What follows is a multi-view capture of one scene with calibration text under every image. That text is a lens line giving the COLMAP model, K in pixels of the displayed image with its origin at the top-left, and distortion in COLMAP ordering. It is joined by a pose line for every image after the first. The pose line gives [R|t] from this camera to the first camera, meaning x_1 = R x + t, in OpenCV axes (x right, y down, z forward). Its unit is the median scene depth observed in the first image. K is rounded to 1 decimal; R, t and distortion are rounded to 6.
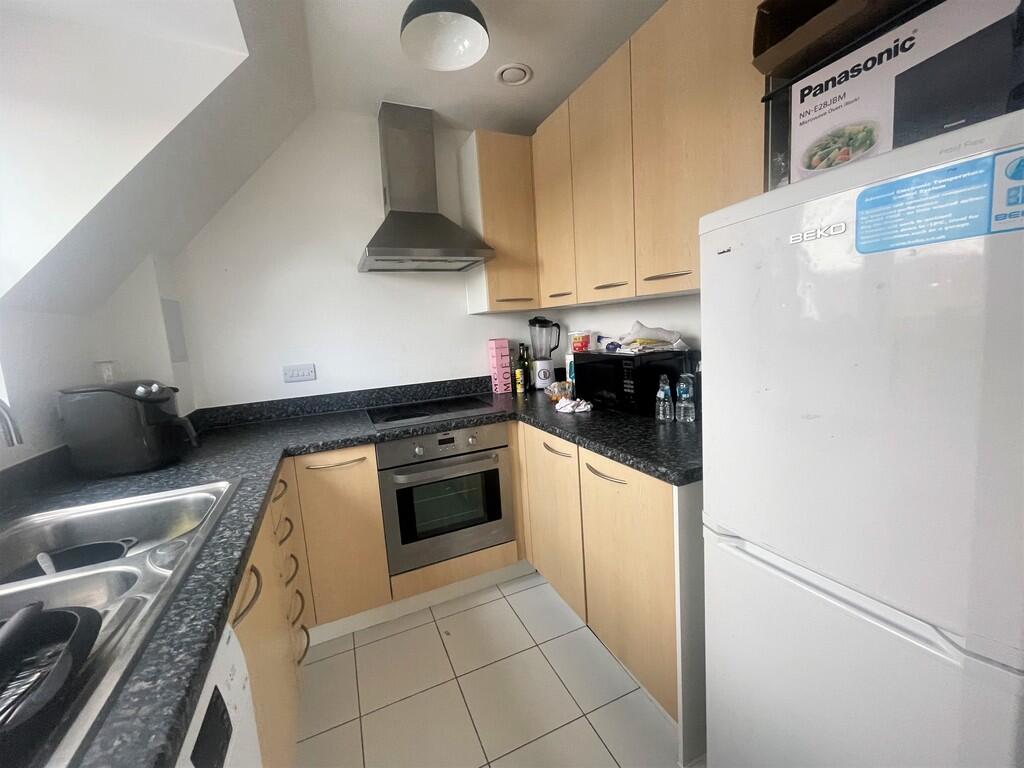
lens RADIAL K [[411.7, 0, 510.0], [0, 411.7, 377.2], [0, 0, 1]] dist [-0.003590, 0.000070]
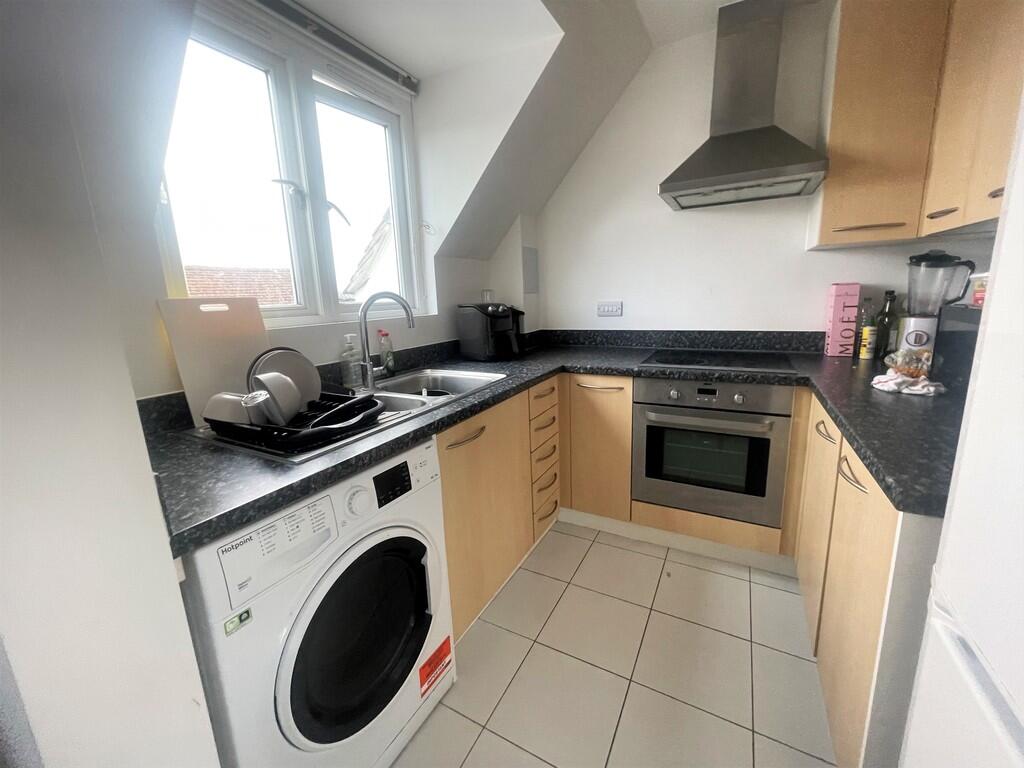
lens RADIAL K [[411.7, 0, 510.0], [0, 411.7, 377.2], [0, 0, 1]] dist [-0.003590, 0.000070]
pose [[0.613479, 0.196506, -0.764872, 0.259962], [-0.096898, 0.979959, 0.174045, 0.004227], [0.783744, -0.032659, 0.620225, 0.069678]]
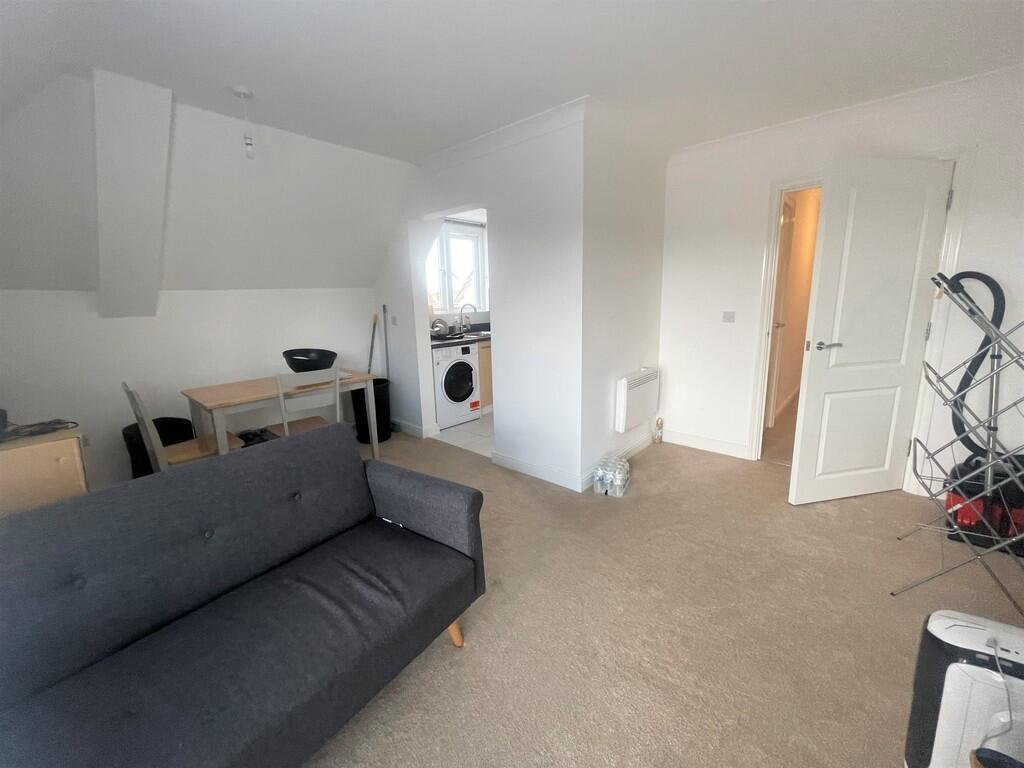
lens RADIAL K [[411.7, 0, 510.0], [0, 411.7, 377.2], [0, 0, 1]] dist [-0.003590, 0.000070]
pose [[0.425083, 0.225599, -0.876590, 1.861563], [-0.111589, 0.974116, 0.196585, -0.080301], [0.898249, 0.014253, 0.439255, -0.480599]]
